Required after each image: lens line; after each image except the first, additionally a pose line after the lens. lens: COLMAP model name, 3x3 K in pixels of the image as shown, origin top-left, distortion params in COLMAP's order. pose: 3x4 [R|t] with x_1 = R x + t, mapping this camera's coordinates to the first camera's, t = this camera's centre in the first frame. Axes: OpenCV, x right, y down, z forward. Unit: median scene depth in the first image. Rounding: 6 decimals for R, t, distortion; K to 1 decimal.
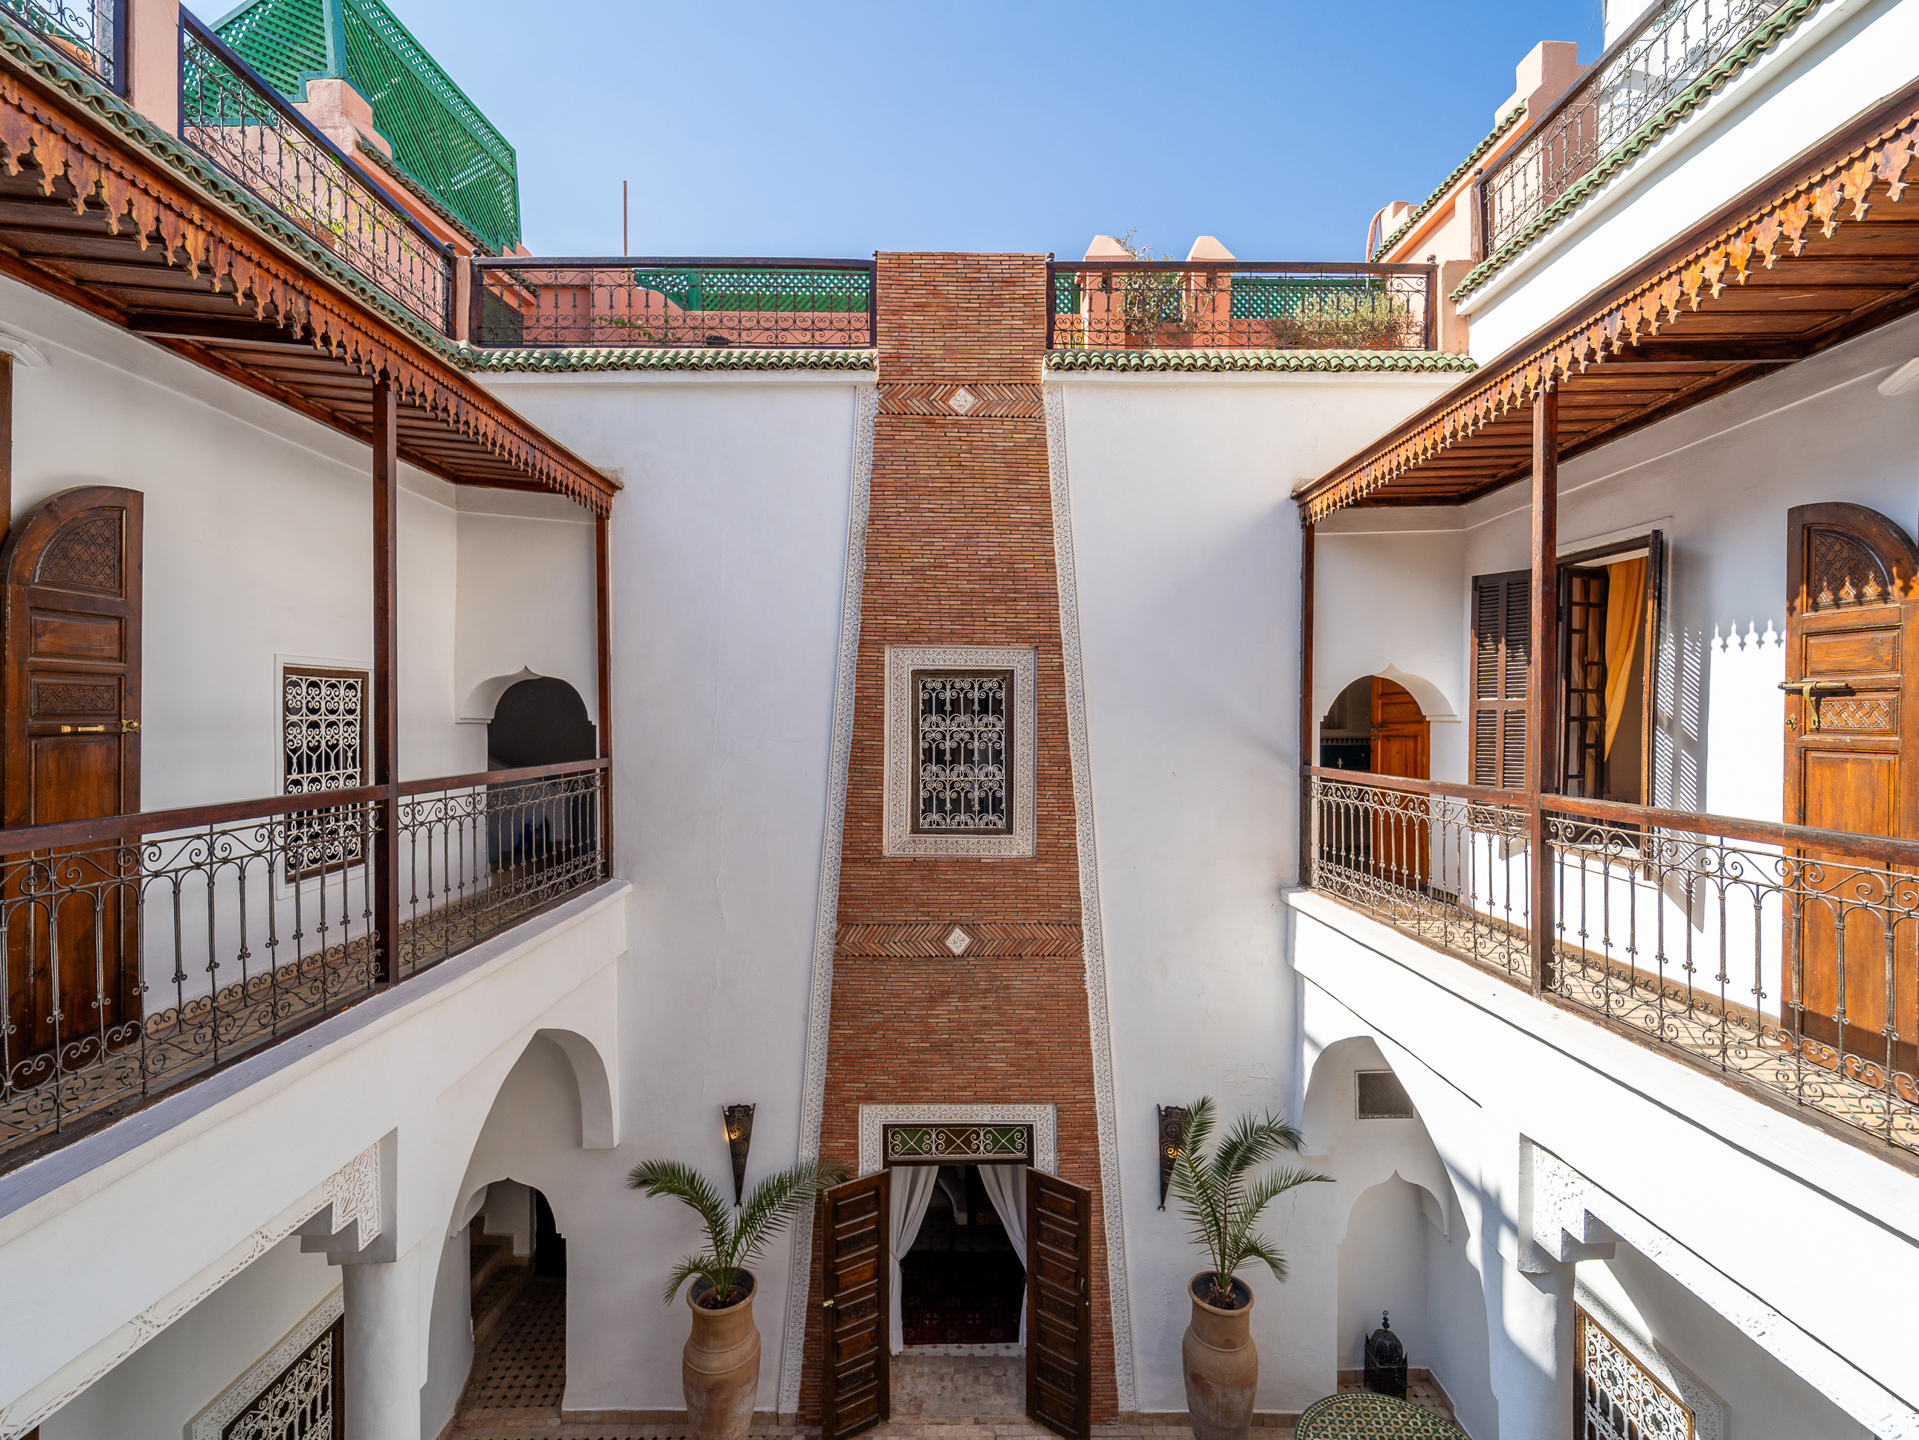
lens RADIAL K [[900.3, 0, 971.5], [0, 900.3, 721.8], [0, 0, 1]] dist [0.000789, 0.000010]
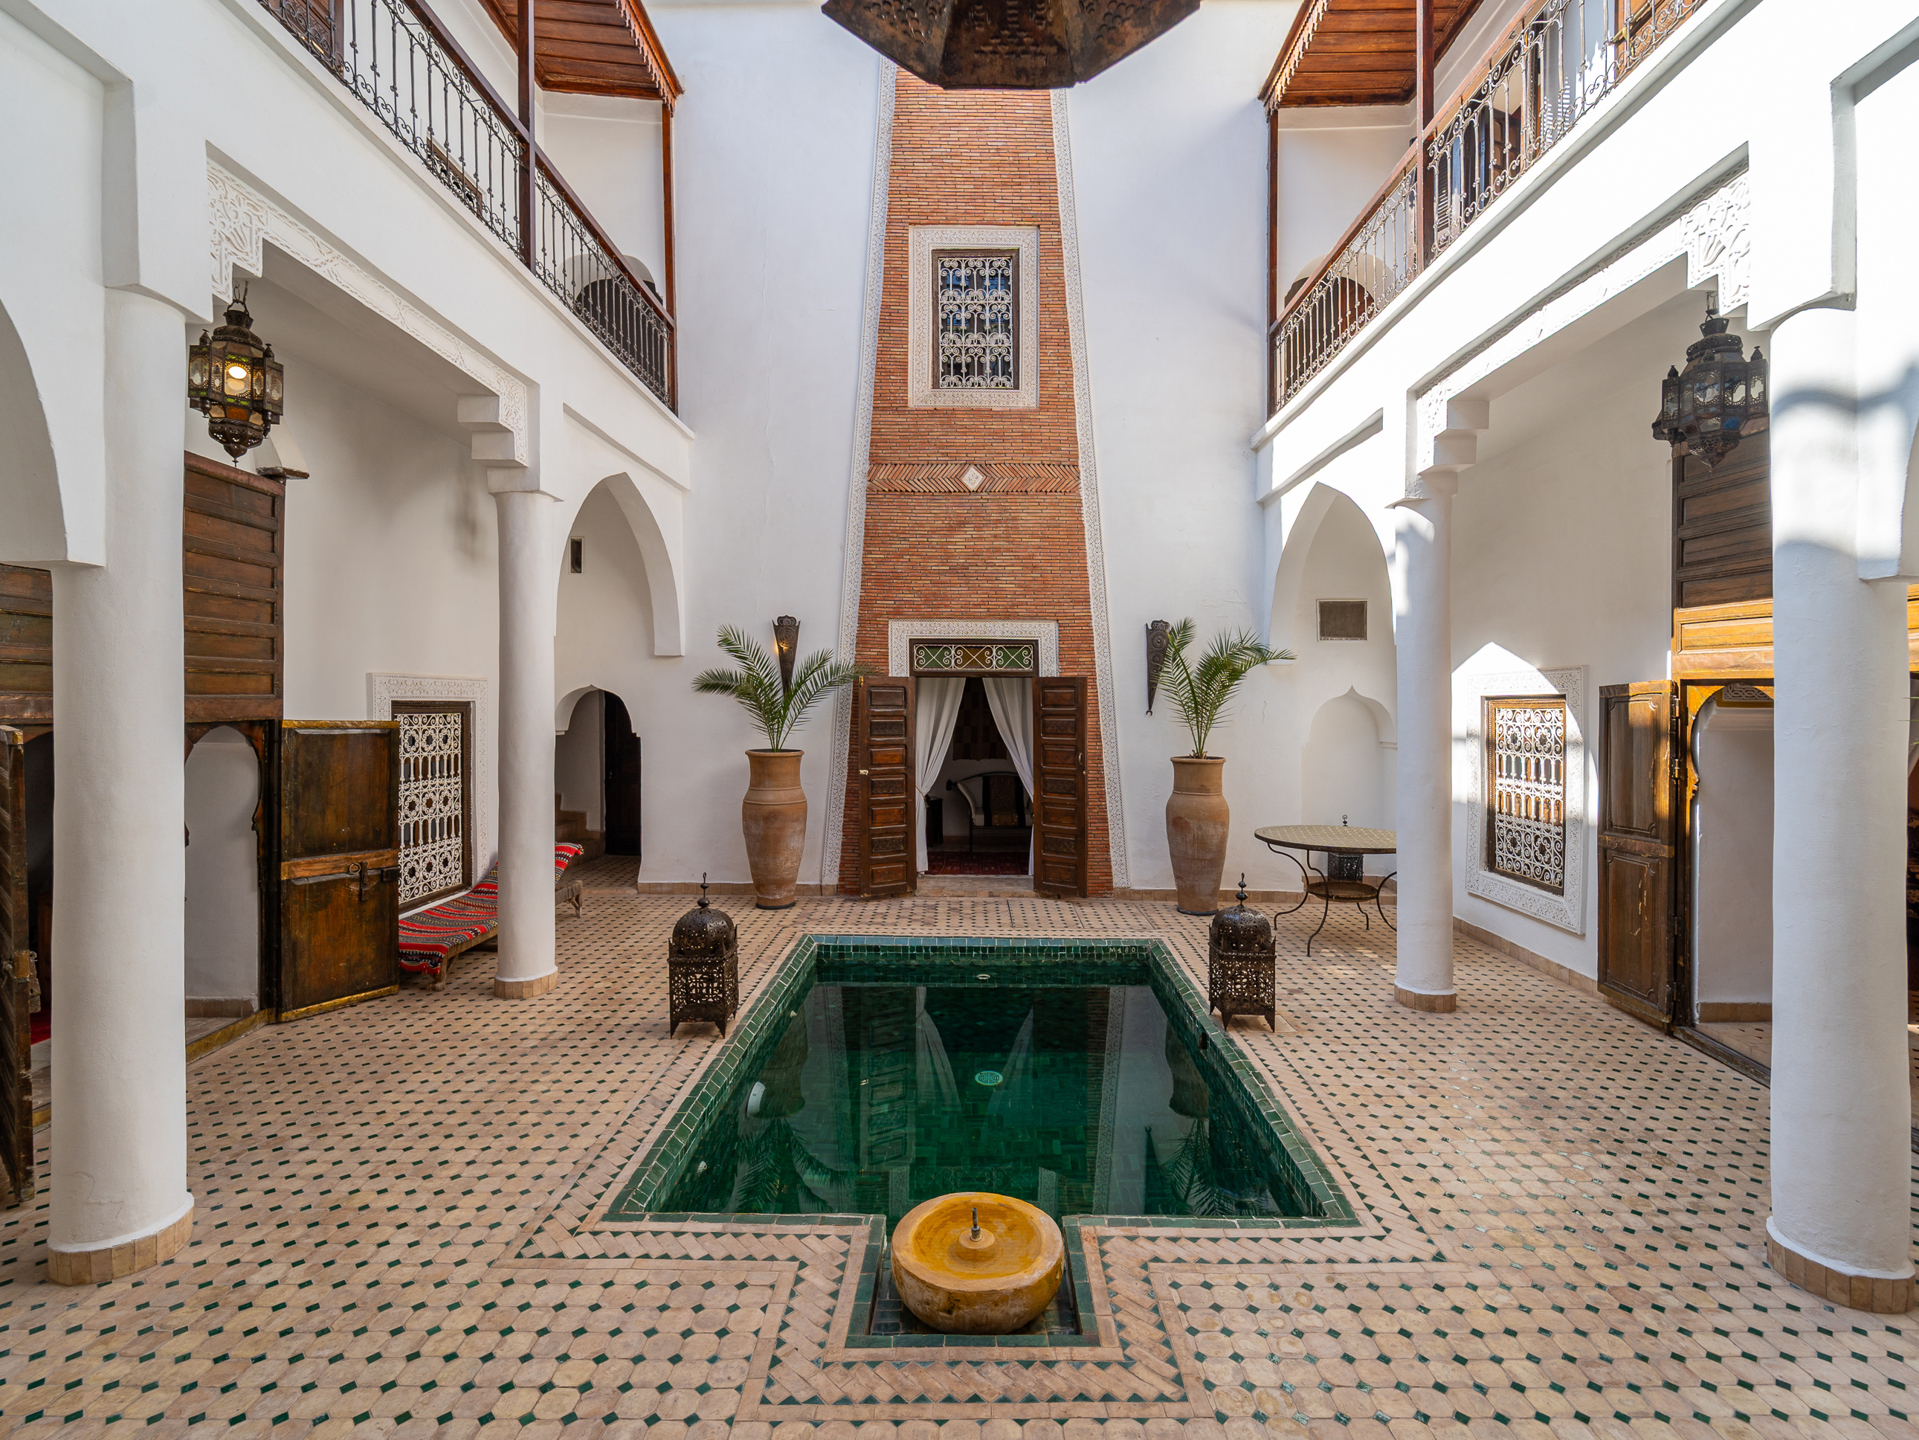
lens RADIAL K [[900.3, 0, 974.3], [0, 900.3, 712.2], [0, 0, 1]] dist [0.000789, 0.000010]
pose [[0.999878, -0.005270, -0.014730, 0.002738], [0.005321, 0.999980, 0.003463, 0.540800], [0.014711, -0.003541, 0.999886, -0.168060]]
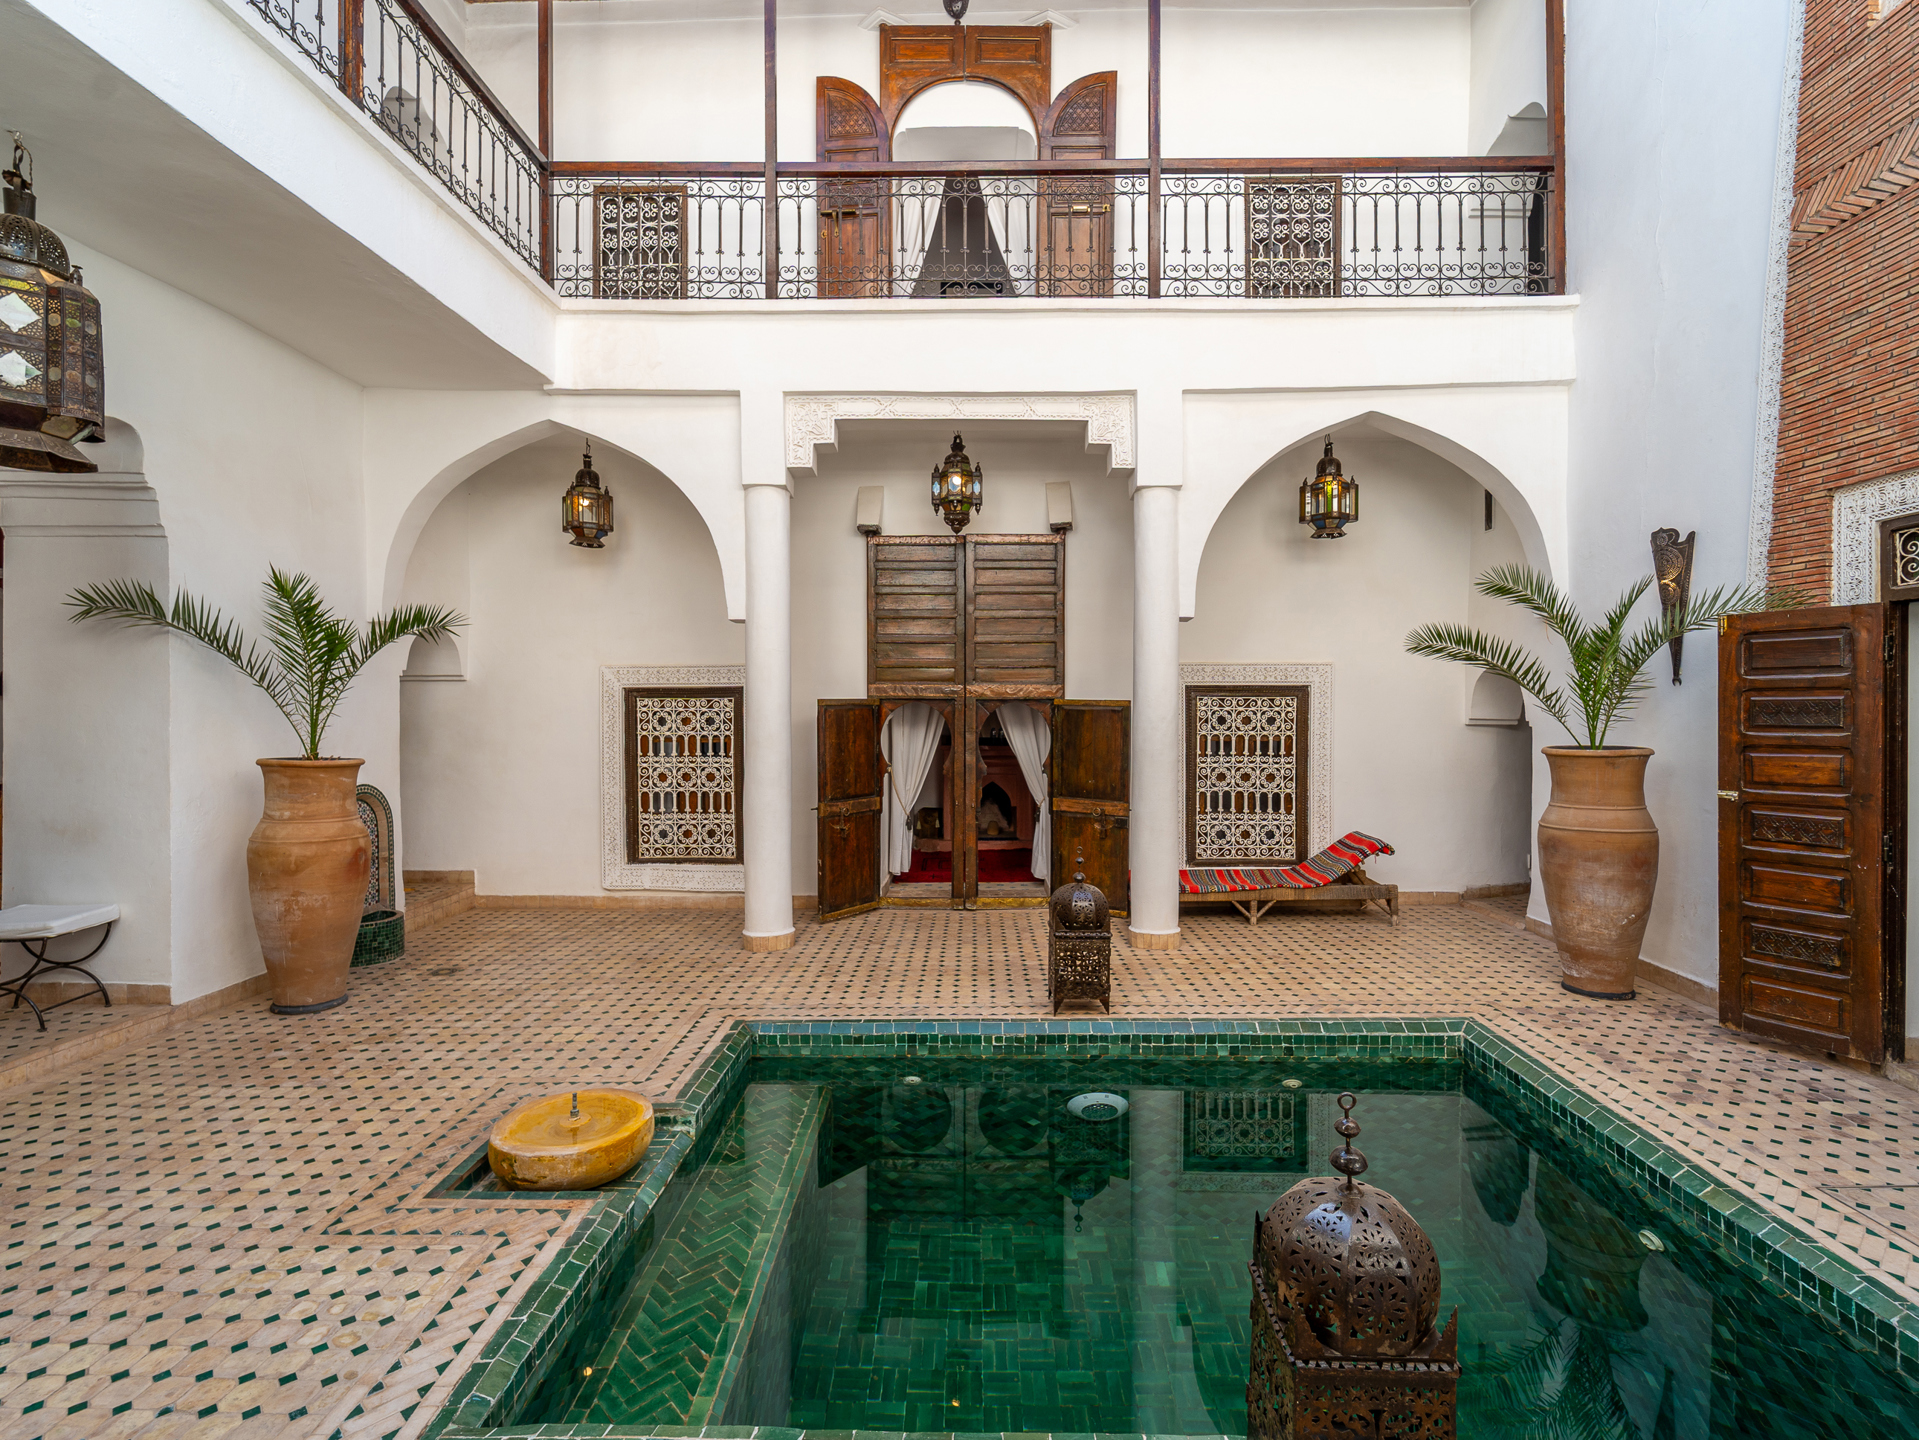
lens RADIAL K [[900.3, 0, 978.5], [0, 900.3, 728.7], [0, 0, 1]] dist [0.000789, 0.000010]
pose [[-0.033126, 0.007580, -0.999422, 0.466370], [-0.005519, 0.999955, 0.007767, 0.572811], [0.999436, 0.005773, -0.033083, 0.477299]]
